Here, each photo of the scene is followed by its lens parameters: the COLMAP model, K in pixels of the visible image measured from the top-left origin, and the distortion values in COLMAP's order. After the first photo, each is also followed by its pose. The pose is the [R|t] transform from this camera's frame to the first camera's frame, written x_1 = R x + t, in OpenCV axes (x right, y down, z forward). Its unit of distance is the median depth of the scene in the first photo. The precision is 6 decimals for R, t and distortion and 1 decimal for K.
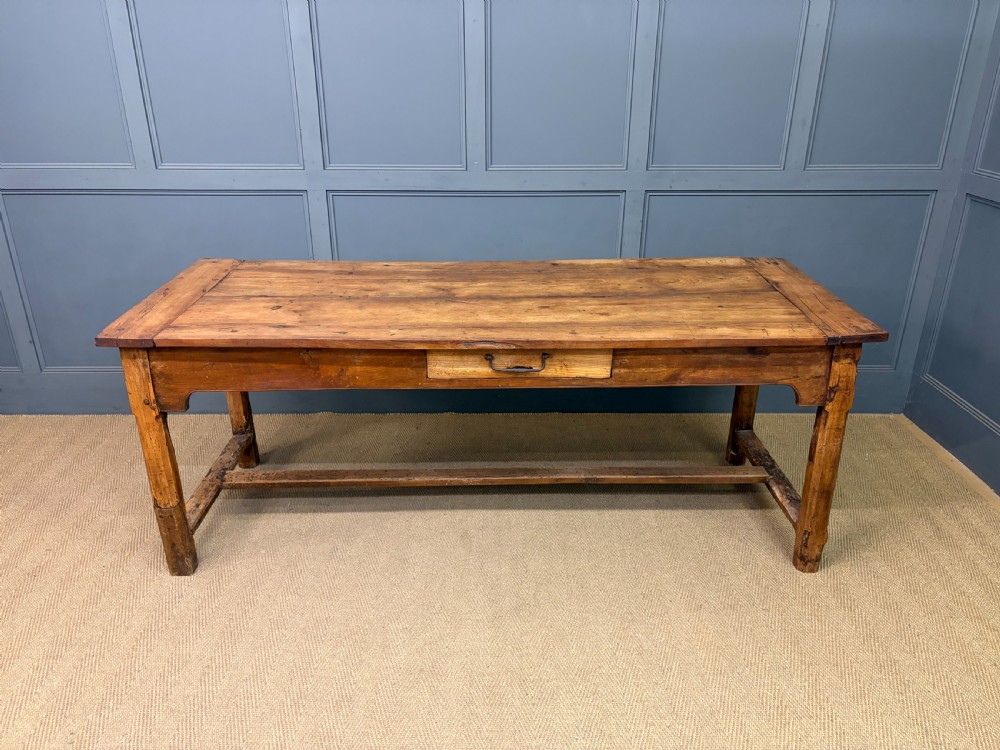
lens RADIAL K [[757.2, 0, 497.6], [0, 757.2, 376.1], [0, 0, 1]] dist [0.070500, -0.094811]
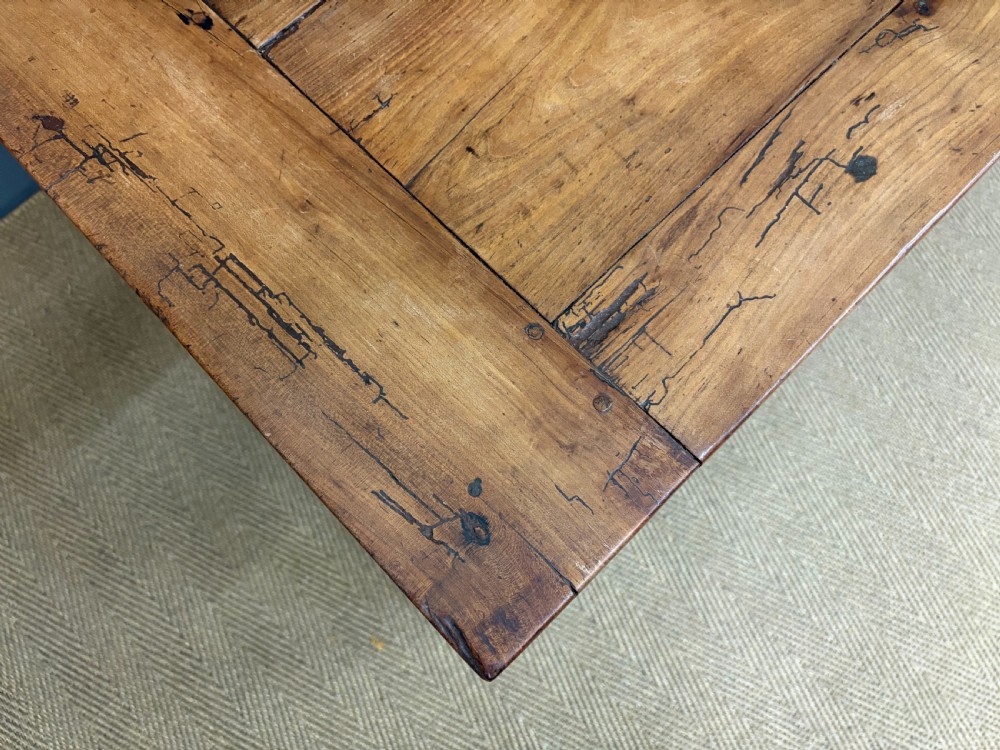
lens RADIAL K [[760.1, 0, 498.9], [0, 760.1, 378.6], [0, 0, 1]] dist [0.043180, -0.060176]
pose [[0.720314, -0.662848, 0.204402, -0.451863], [0.303306, 0.565992, 0.766589, -0.199144], [-0.623822, -0.490188, 0.608738, 0.814063]]
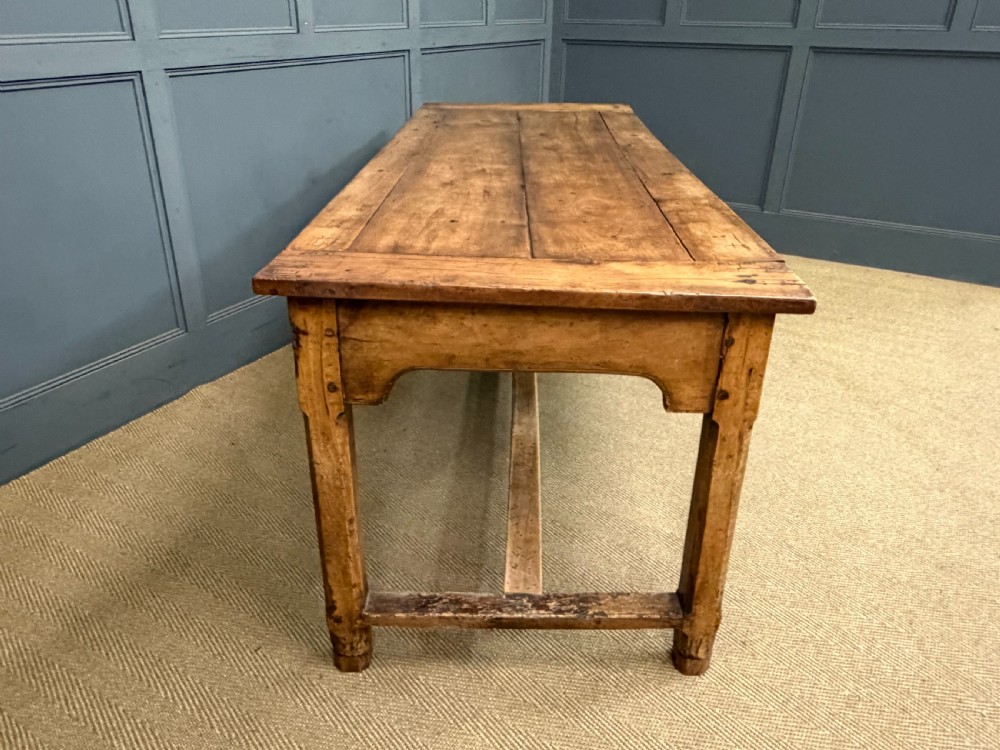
lens RADIAL K [[747.4, 0, 491.0], [0, 747.4, 374.2], [0, 0, 1]] dist [-0.000773, -0.002828]
pose [[-0.040944, 0.448522, -0.892834, 0.888989], [-0.410917, 0.806958, 0.424225, -0.261026], [0.910753, 0.384250, 0.151265, 0.970845]]
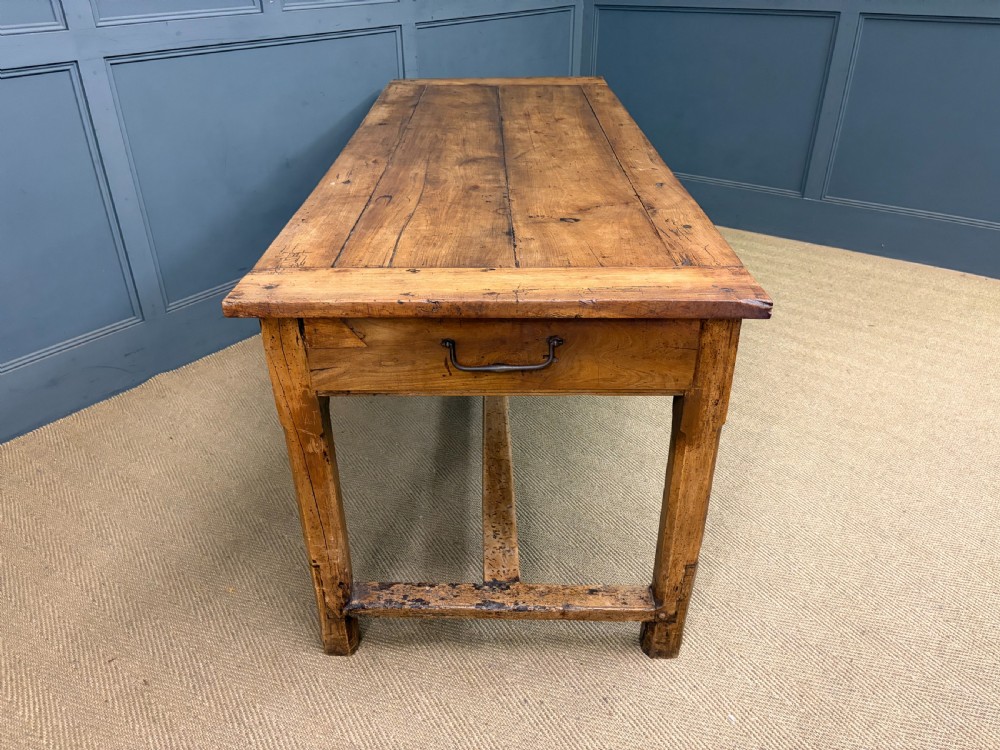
lens RADIAL K [[759.2, 0, 500.5], [0, 759.2, 374.7], [0, 0, 1]] dist [0.059661, -0.078192]
pose [[0.001404, -0.493557, 0.869712, -0.908515], [0.402281, 0.796515, 0.451369, -0.297383], [-0.915515, 0.349235, 0.199667, 0.957762]]
